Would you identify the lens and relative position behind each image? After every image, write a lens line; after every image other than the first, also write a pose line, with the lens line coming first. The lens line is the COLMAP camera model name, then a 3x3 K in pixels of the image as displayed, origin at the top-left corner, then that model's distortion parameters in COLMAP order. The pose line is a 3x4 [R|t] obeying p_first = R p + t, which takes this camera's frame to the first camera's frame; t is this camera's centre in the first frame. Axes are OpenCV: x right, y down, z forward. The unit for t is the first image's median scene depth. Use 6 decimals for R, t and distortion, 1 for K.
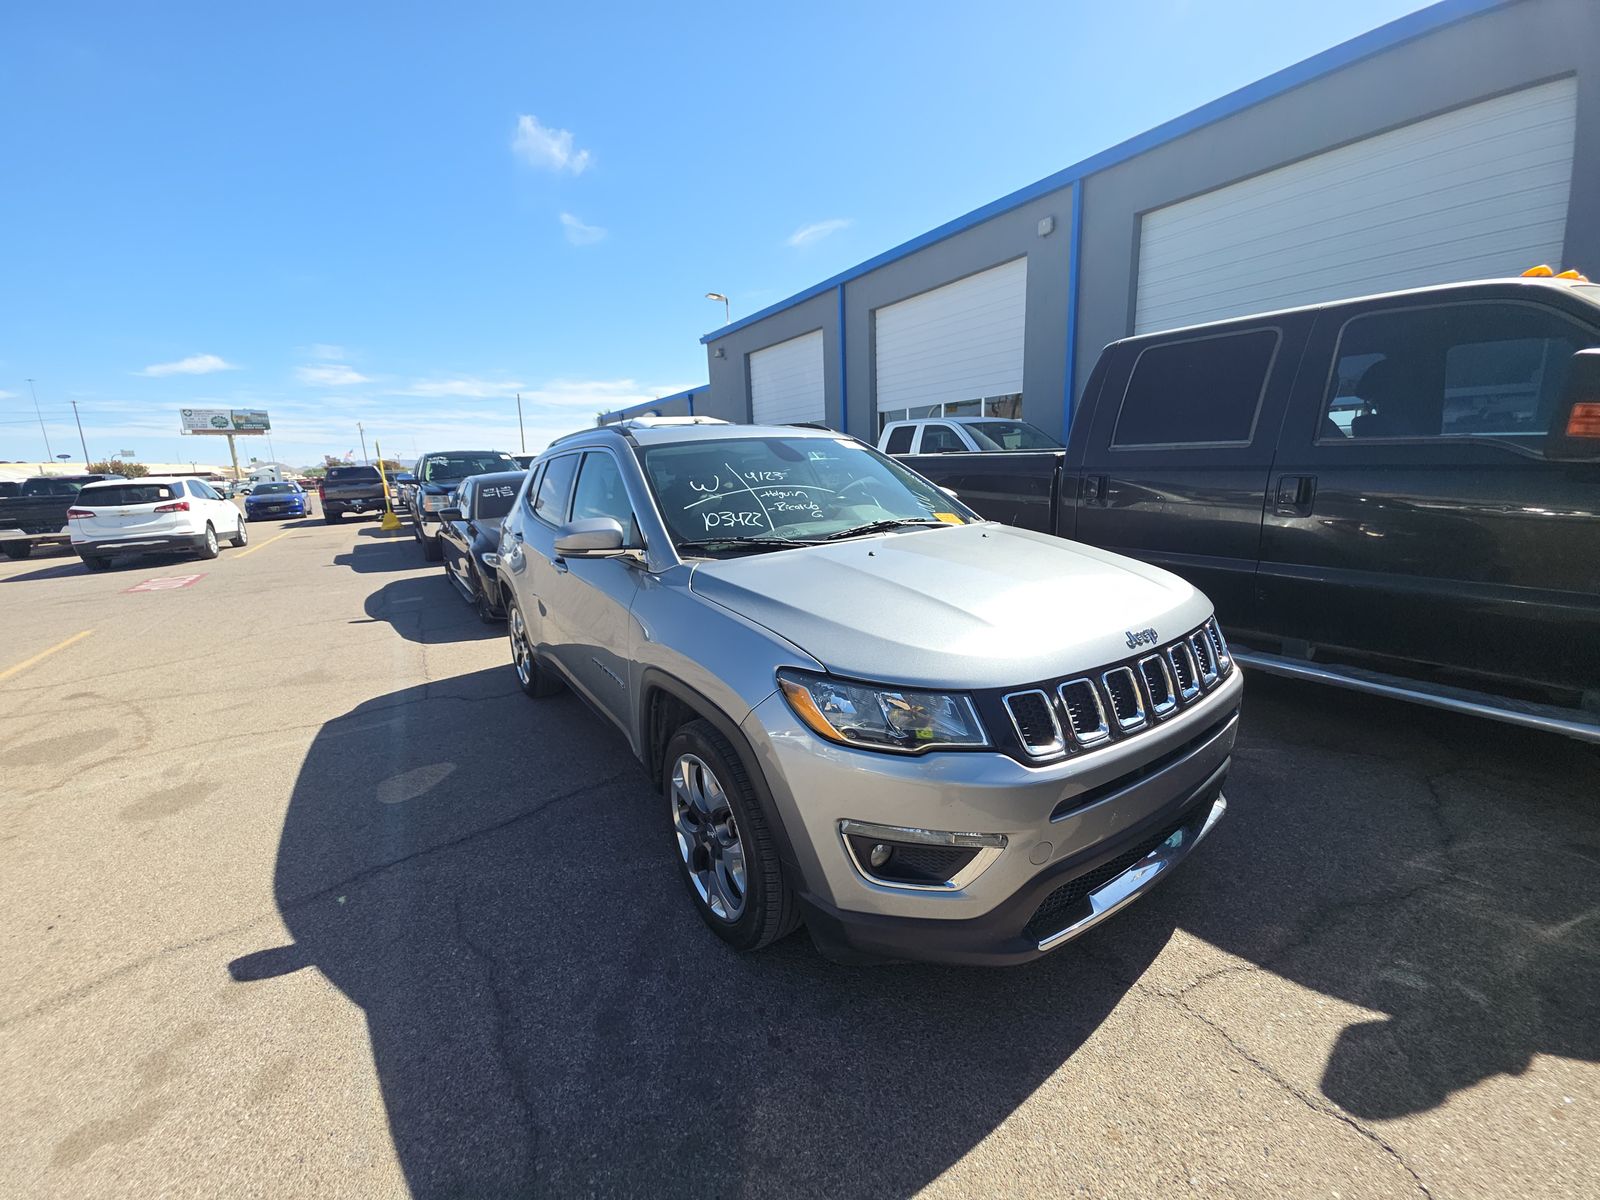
lens RADIAL K [[648.0, 0, 800.0], [0, 648.0, 600.0], [0, 0, 1]] dist [0.013770, -0.010134]
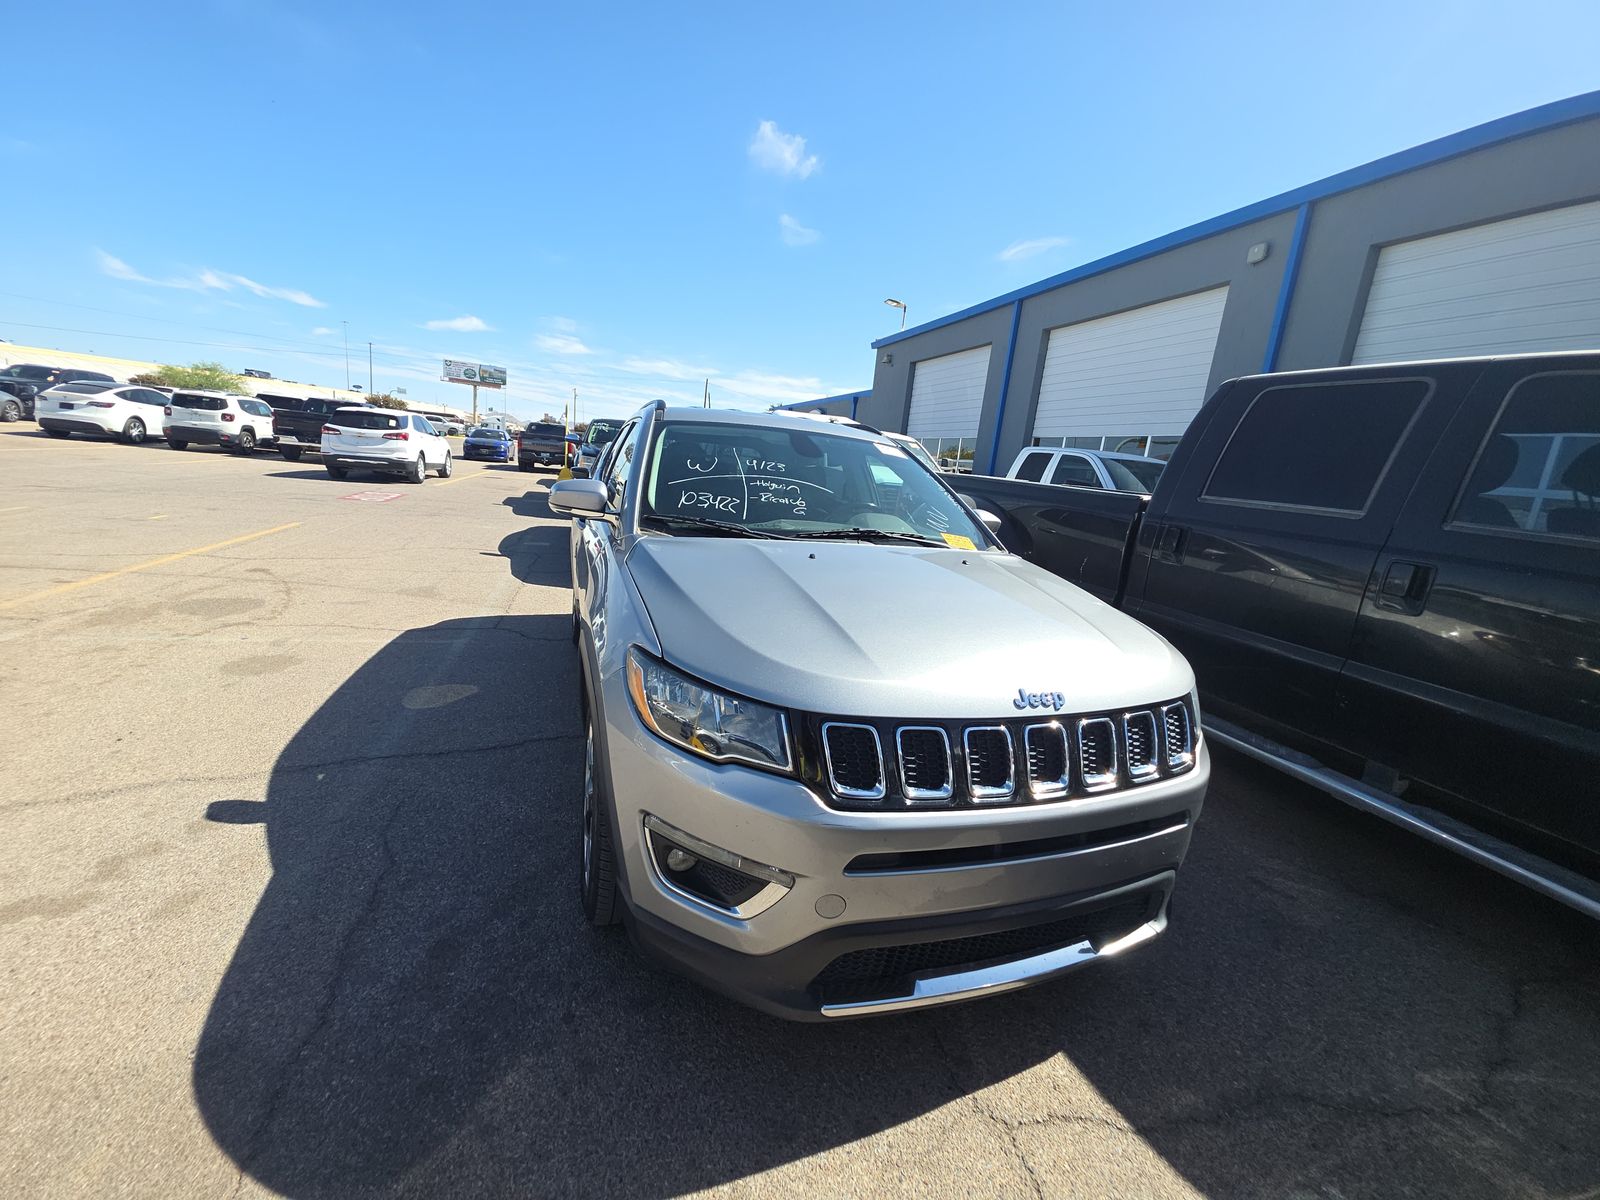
lens RADIAL K [[644.8, 0, 792.0], [0, 644.8, 600.9], [0, 0, 1]] dist [0.015022, -0.010366]
pose [[0.956155, 0.190281, -0.222621, 0.194761], [-0.191763, 0.981324, 0.015148, -0.010269], [0.221346, 0.028207, 0.974787, 0.051632]]
